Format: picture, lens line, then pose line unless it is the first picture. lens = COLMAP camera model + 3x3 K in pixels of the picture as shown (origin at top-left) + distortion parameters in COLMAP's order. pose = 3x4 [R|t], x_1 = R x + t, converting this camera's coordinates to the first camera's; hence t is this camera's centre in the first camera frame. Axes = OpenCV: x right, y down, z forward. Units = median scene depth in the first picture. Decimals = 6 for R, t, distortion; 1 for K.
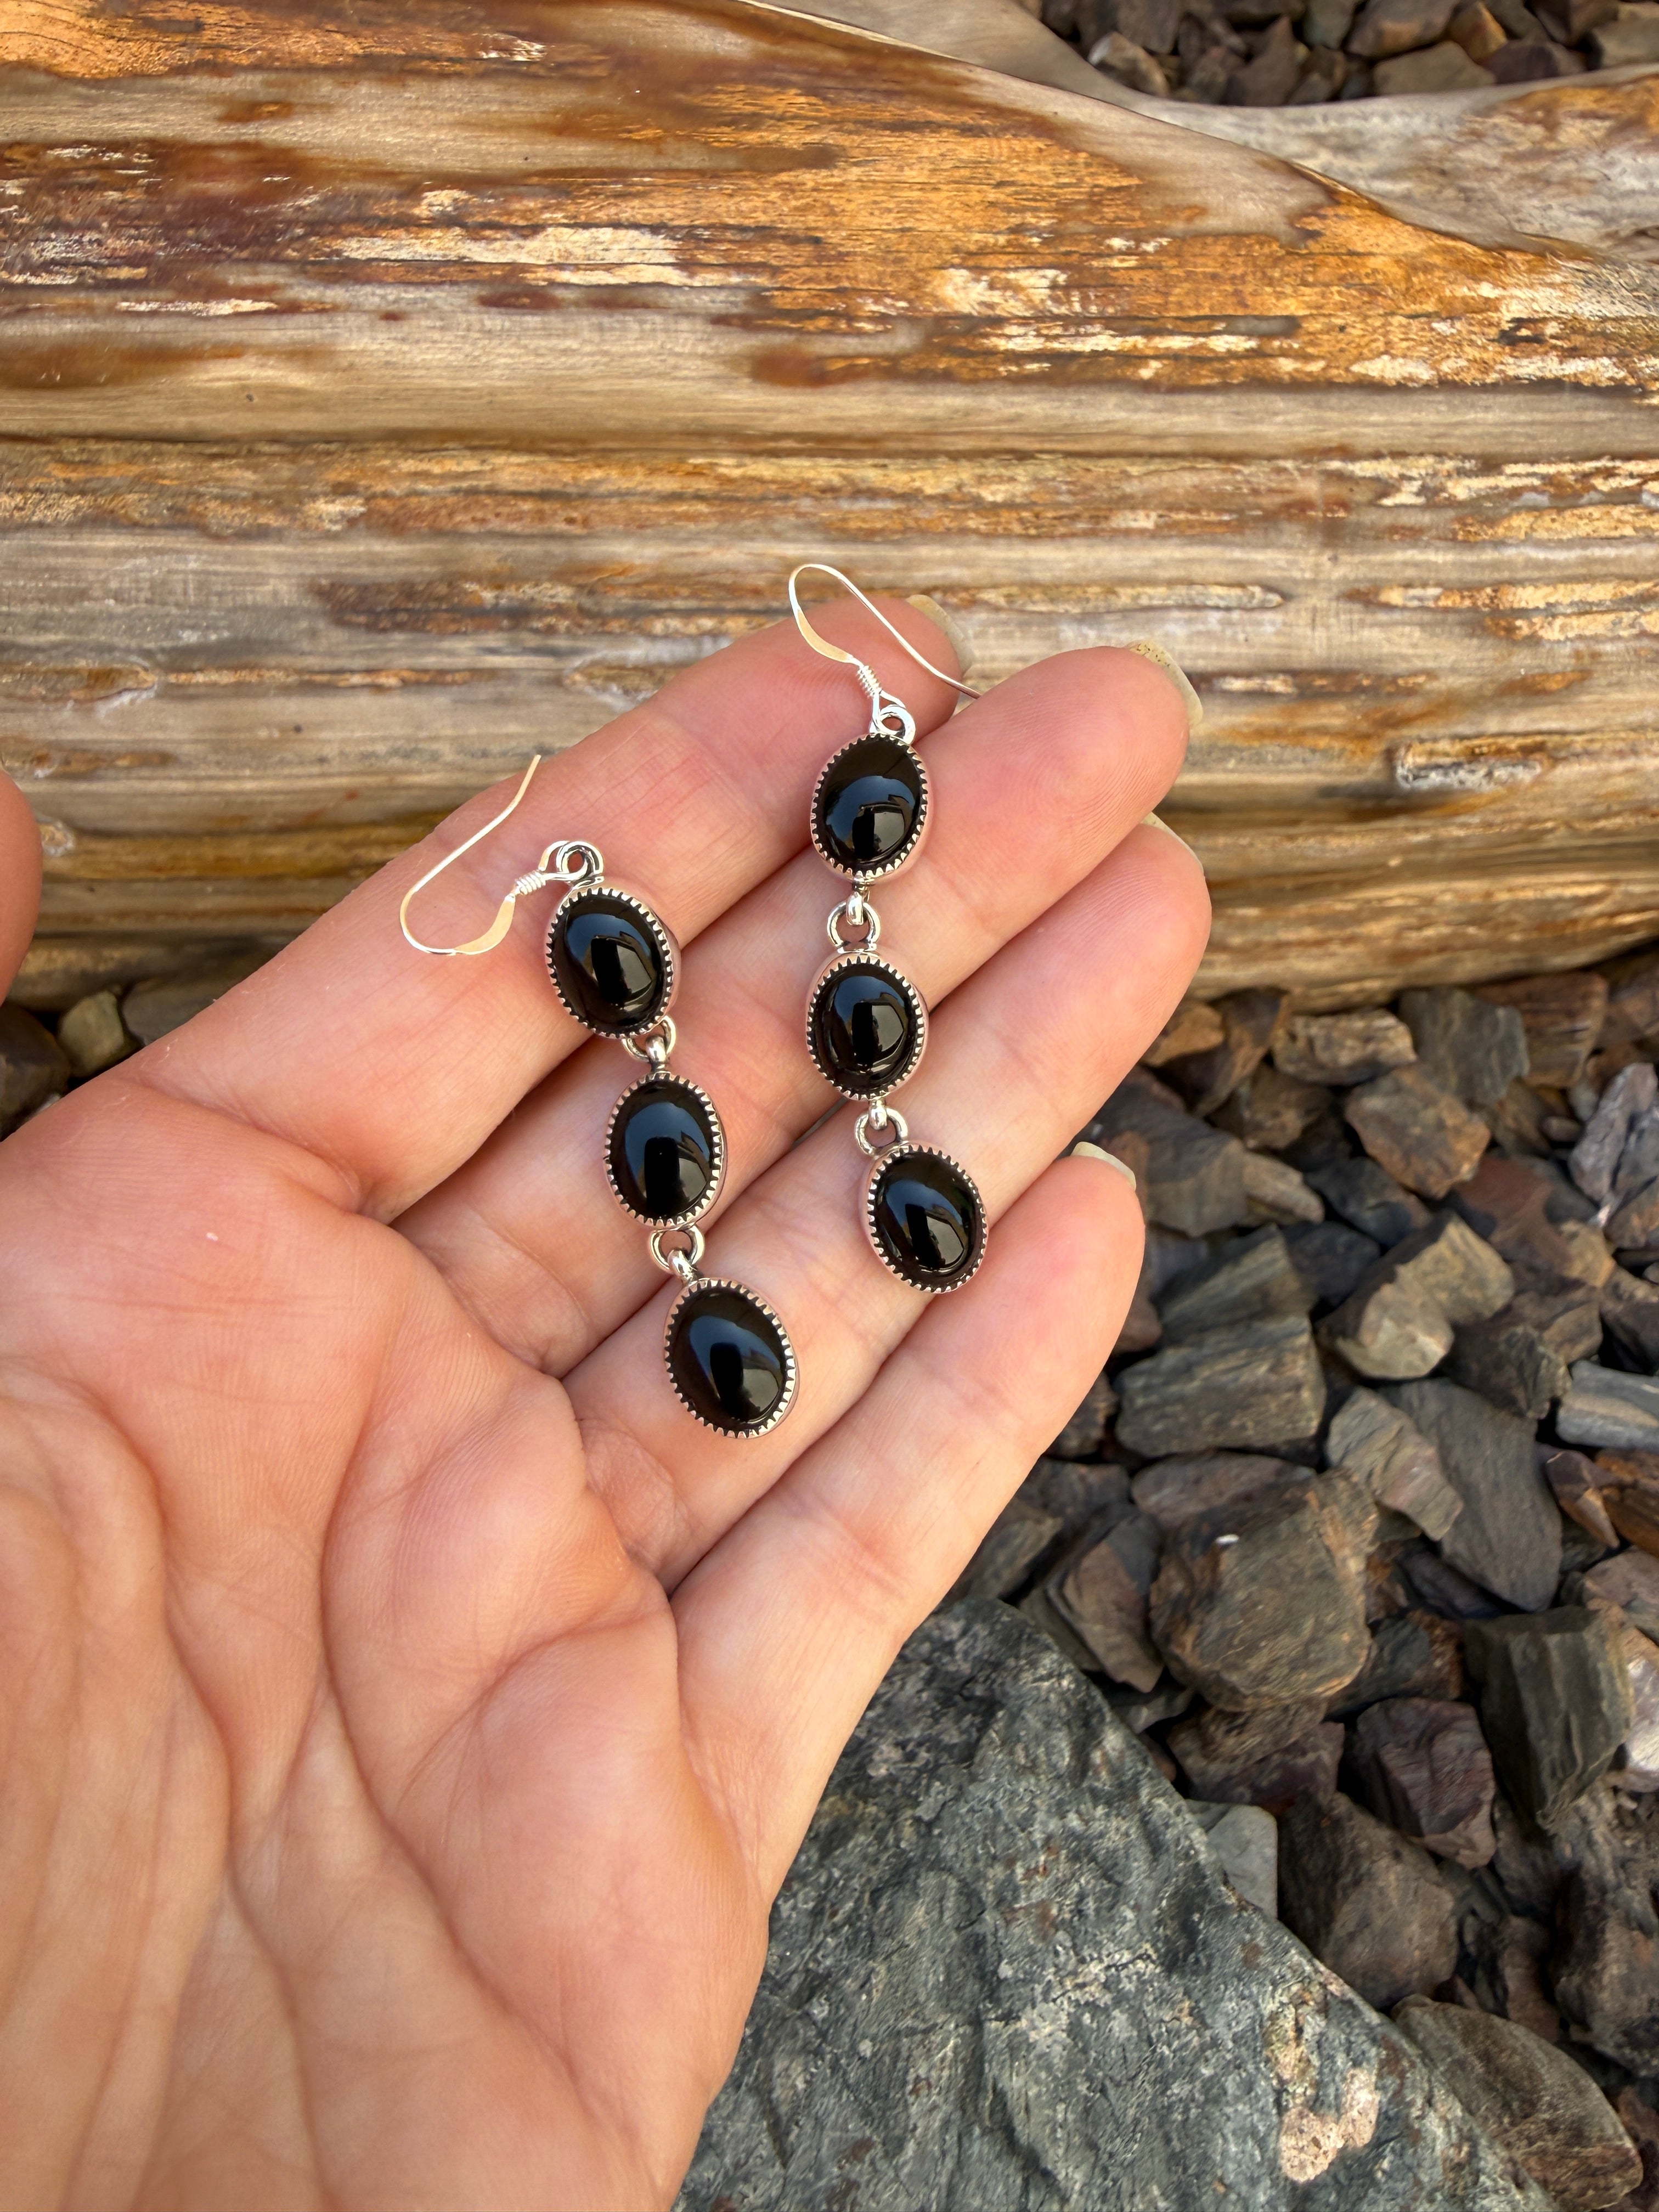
lens RADIAL K [[1589.7, 0, 836.2], [0, 1589.7, 923.5], [0, 0, 1]] dist [0.013573, 0.000468]
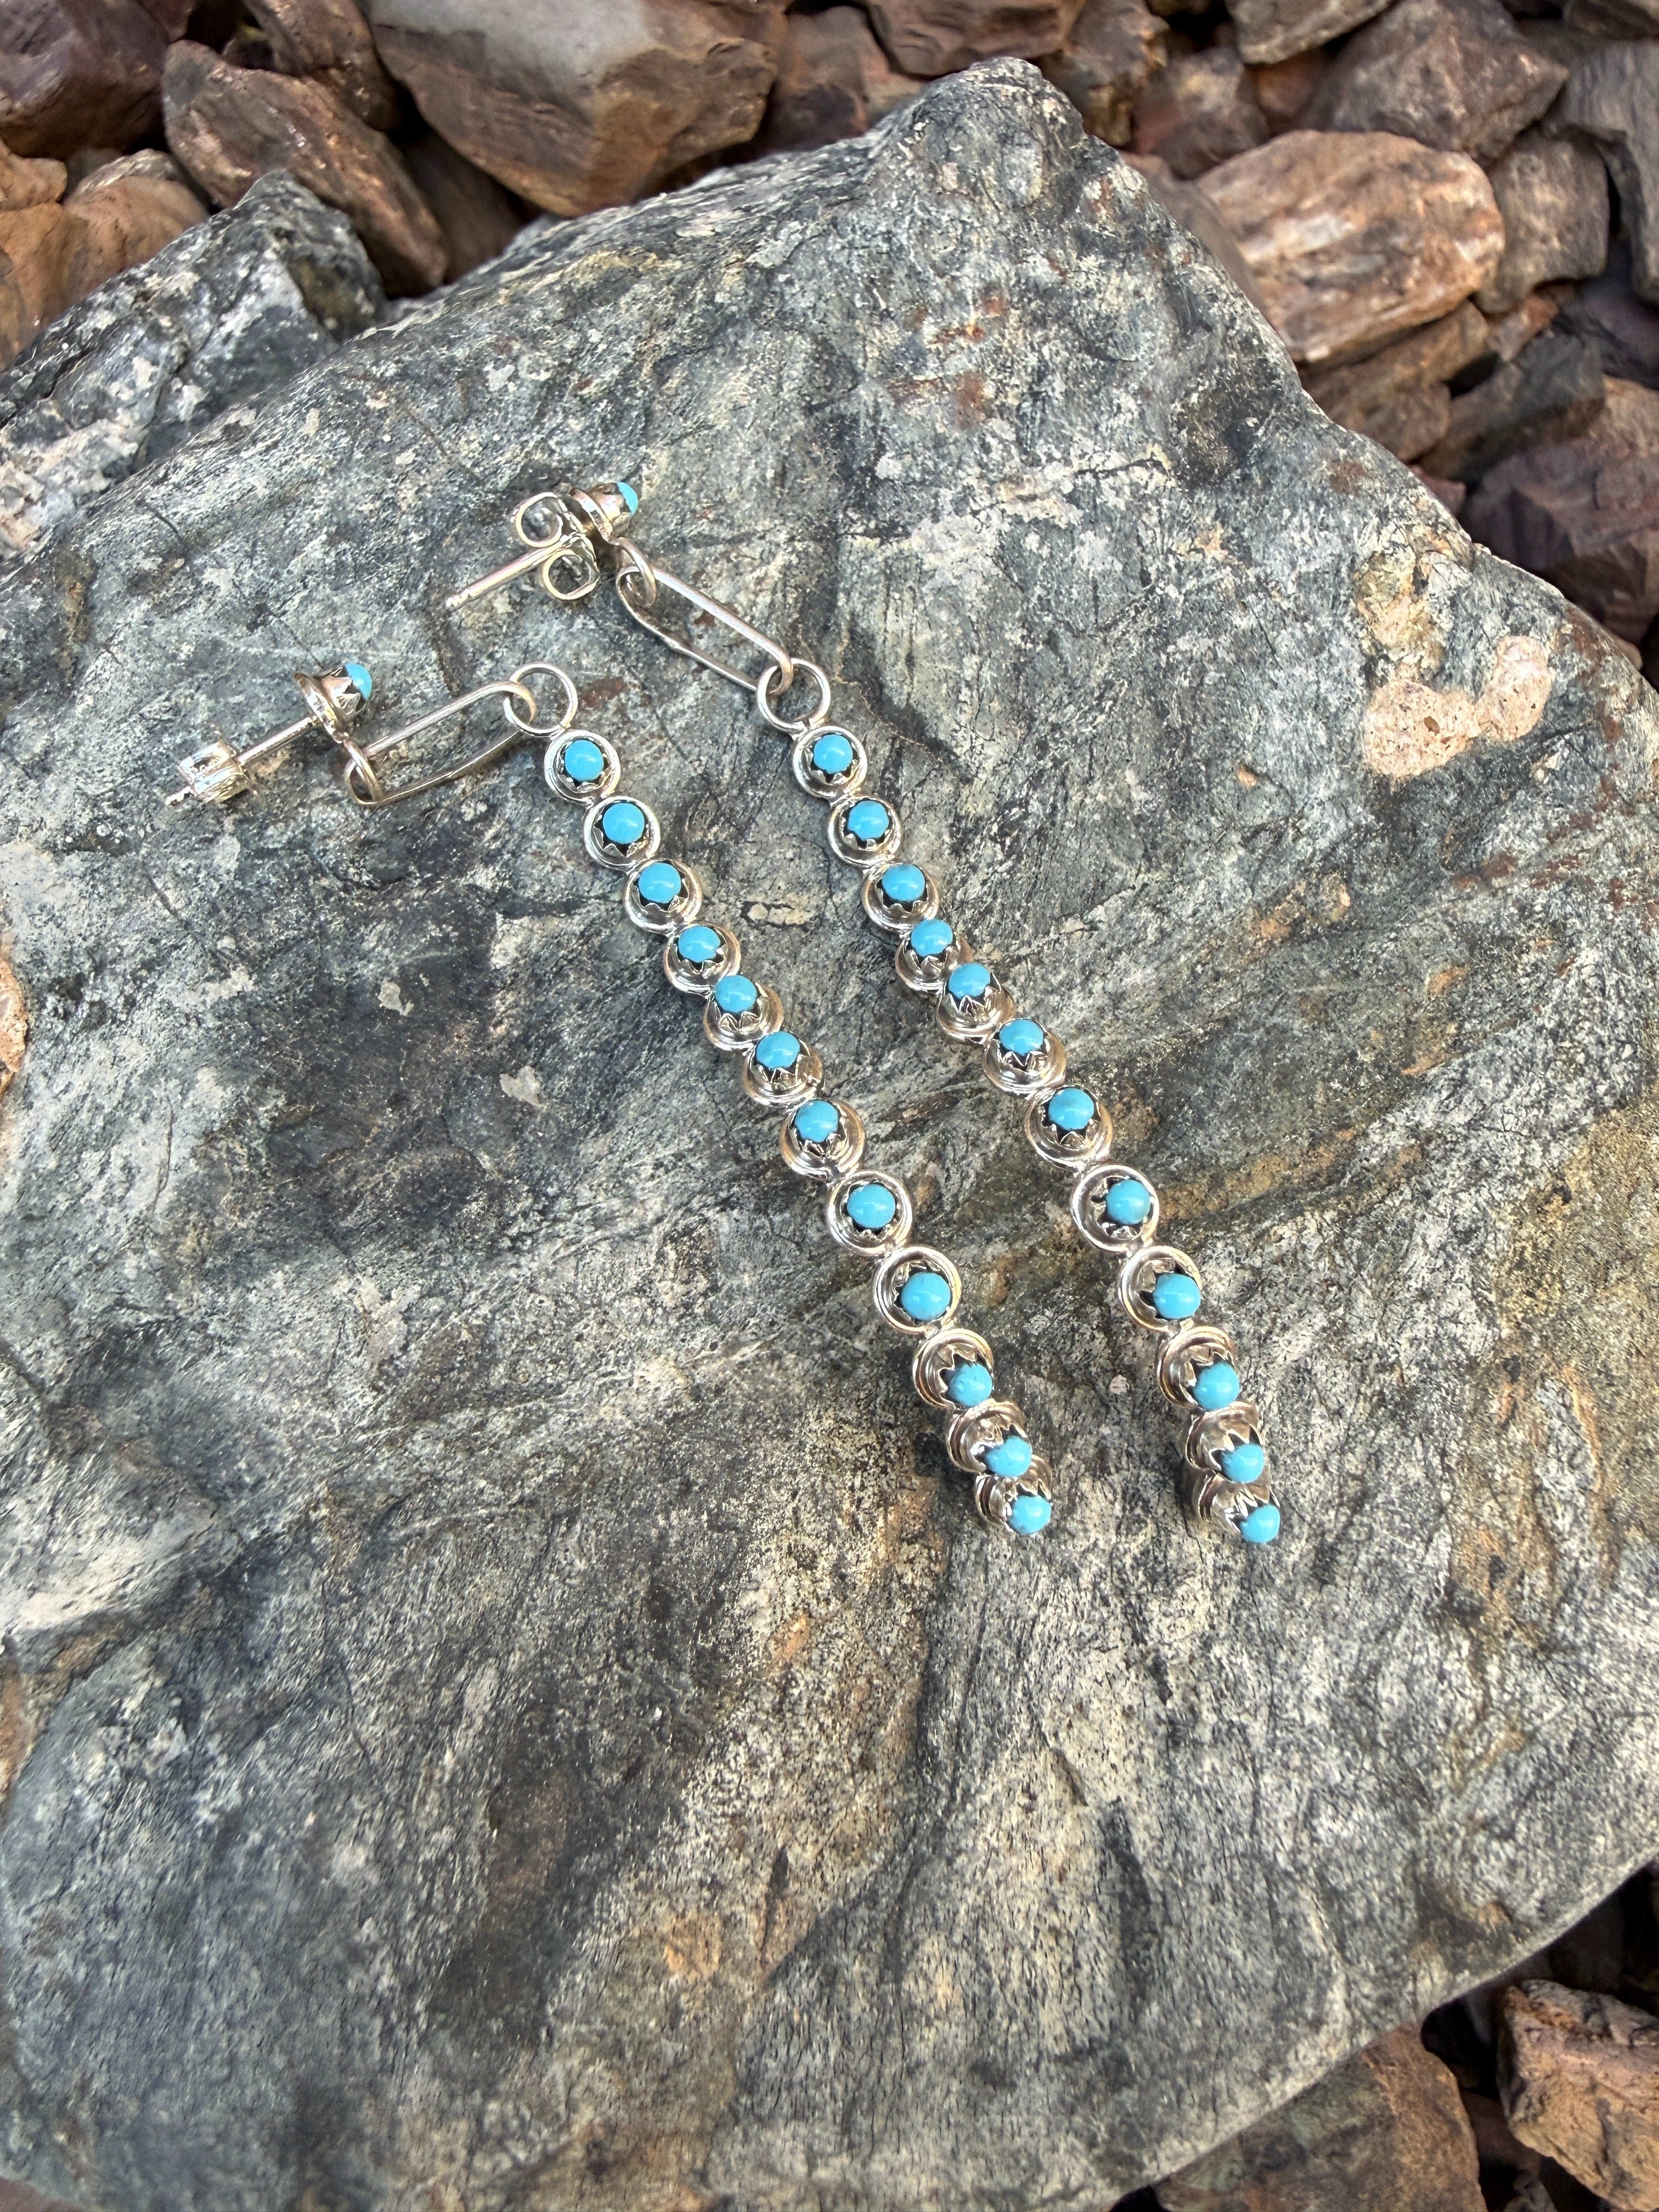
lens RADIAL K [[1603.6, 0, 814.1], [0, 1603.6, 919.2], [0, 0, 1]] dist [-0.002265, 0.019000]
pose [[0.997469, 0.024264, -0.066837, 0.116577], [0.004047, 0.919078, 0.394056, 0.560707], [0.070990, -0.393329, 0.916653, 0.419344]]
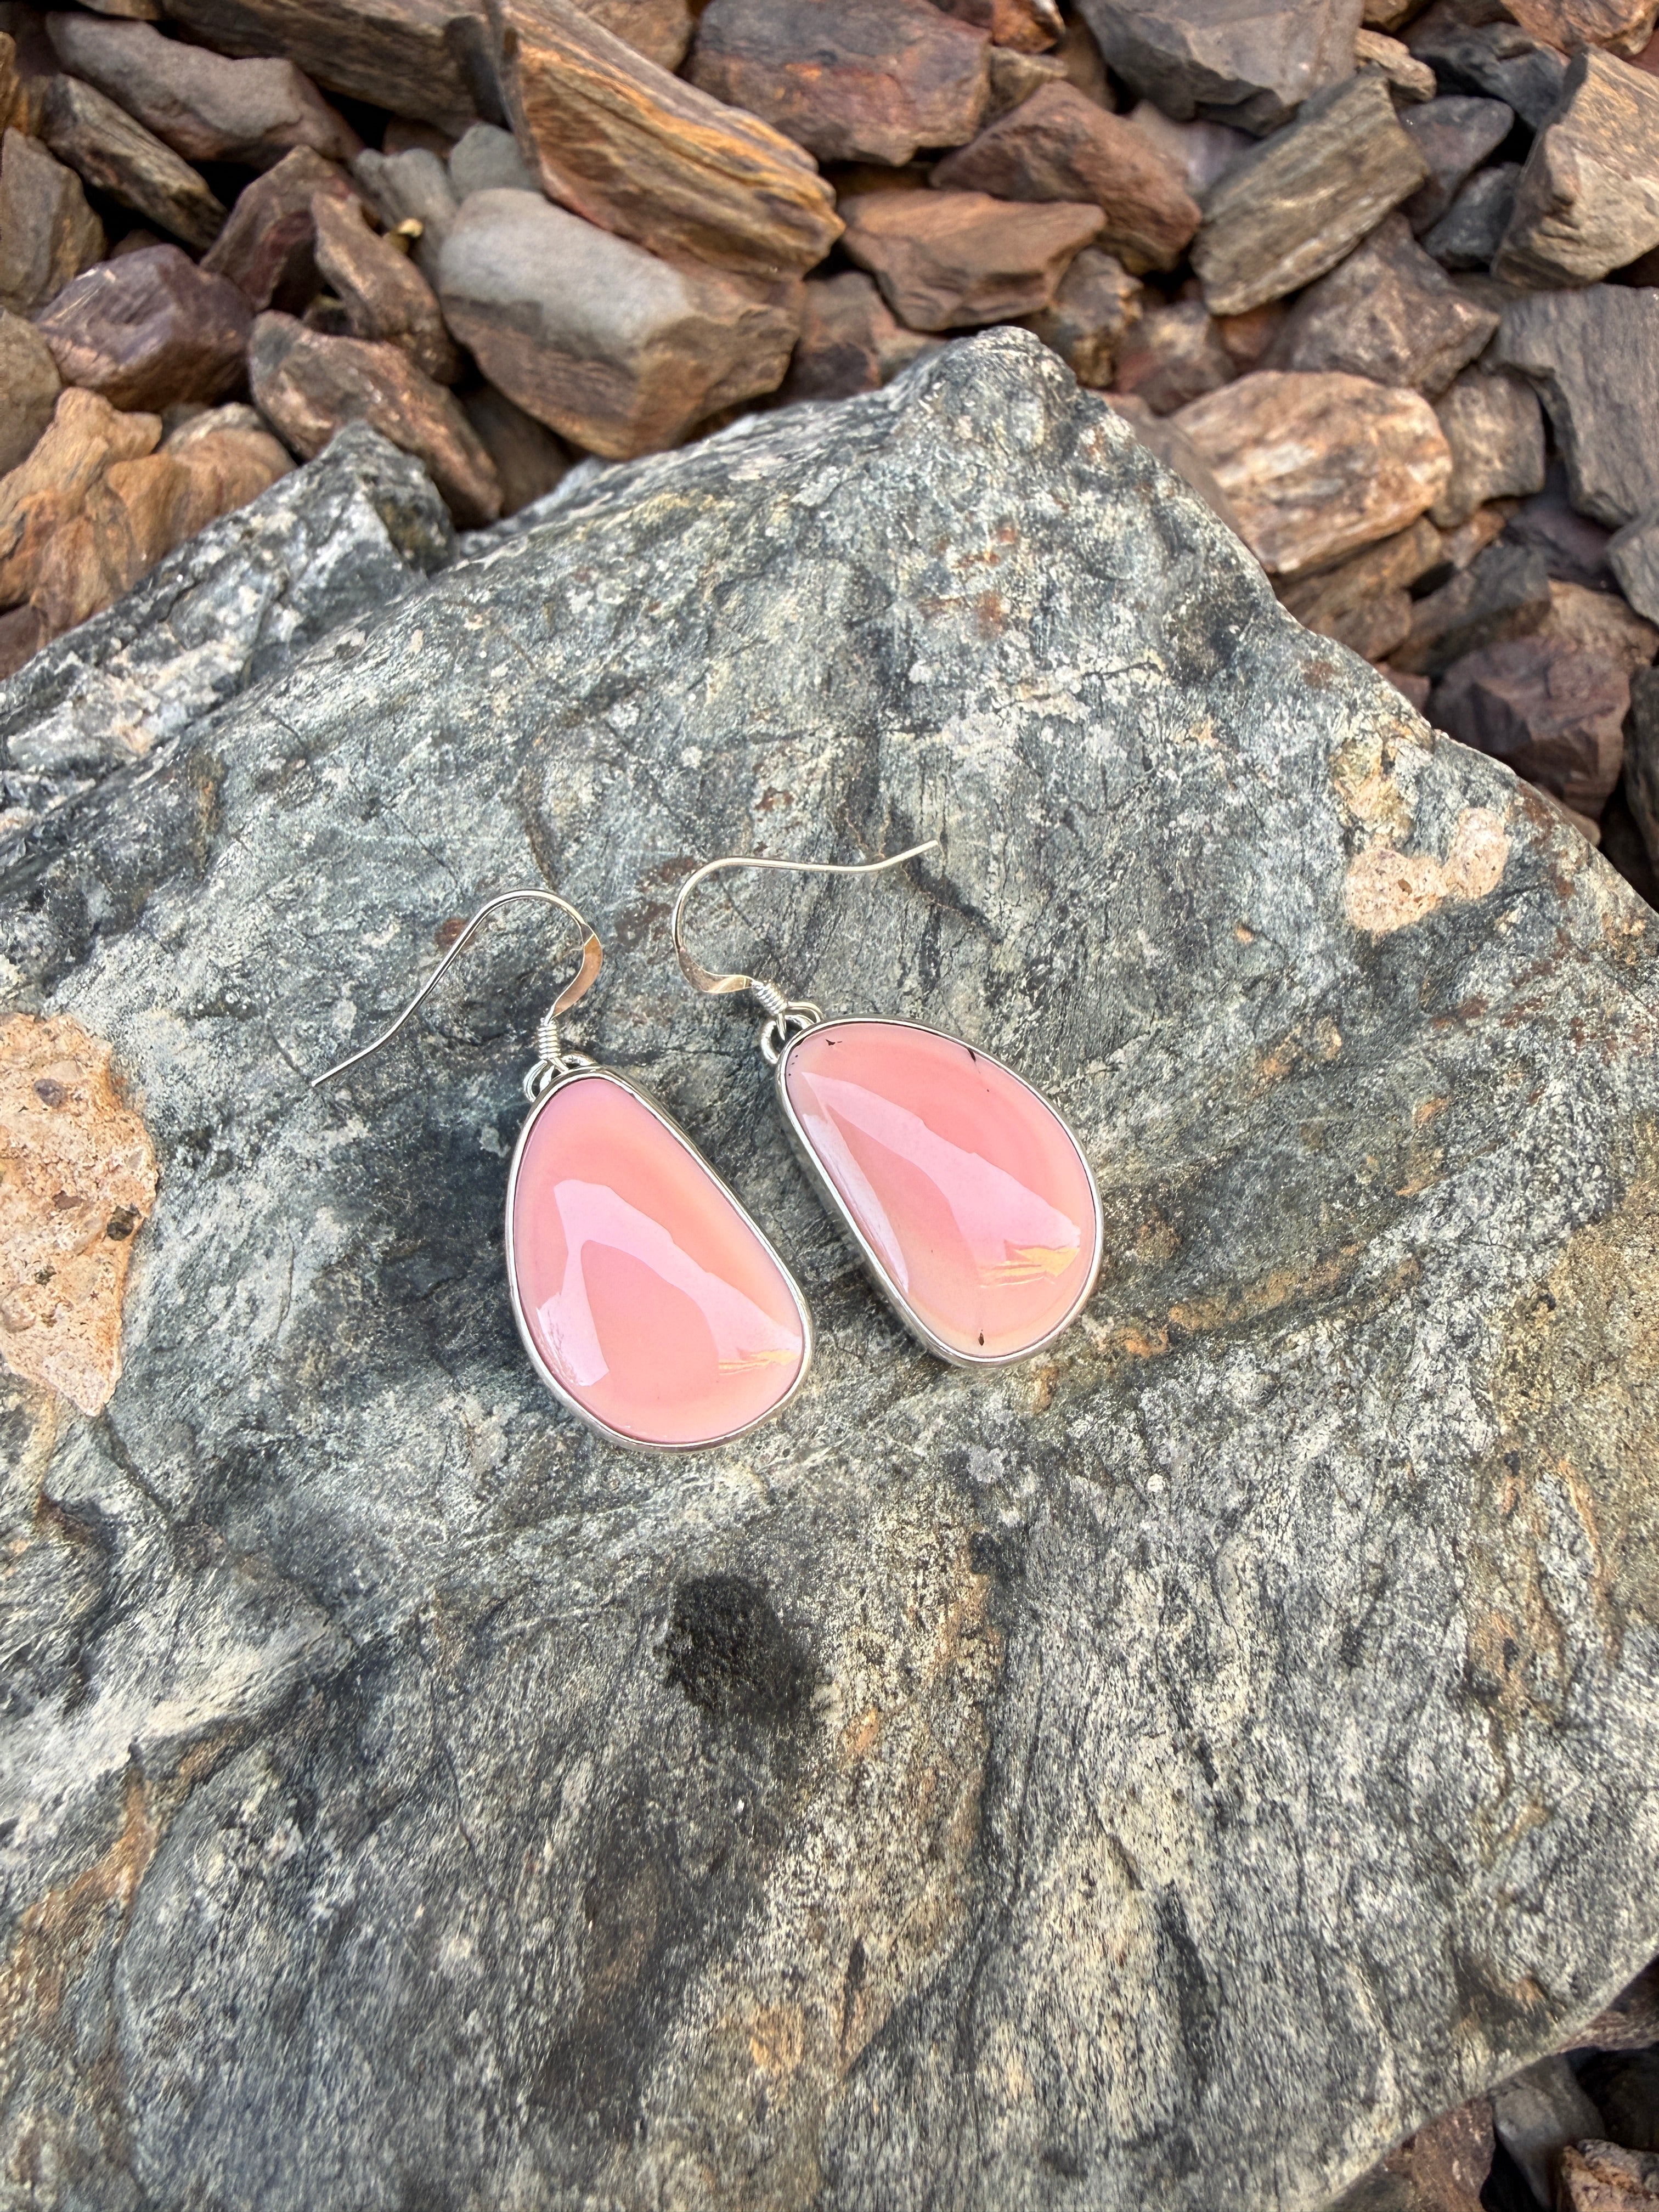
lens RADIAL K [[1603.6, 0, 817.9], [0, 1603.6, 914.9], [0, 0, 1]] dist [-0.002265, 0.019000]
pose [[0.997879, -0.000104, -0.065099, 0.102867], [0.018324, 0.960015, 0.279349, 0.549841], [0.062467, -0.279950, 0.957980, 0.353363]]
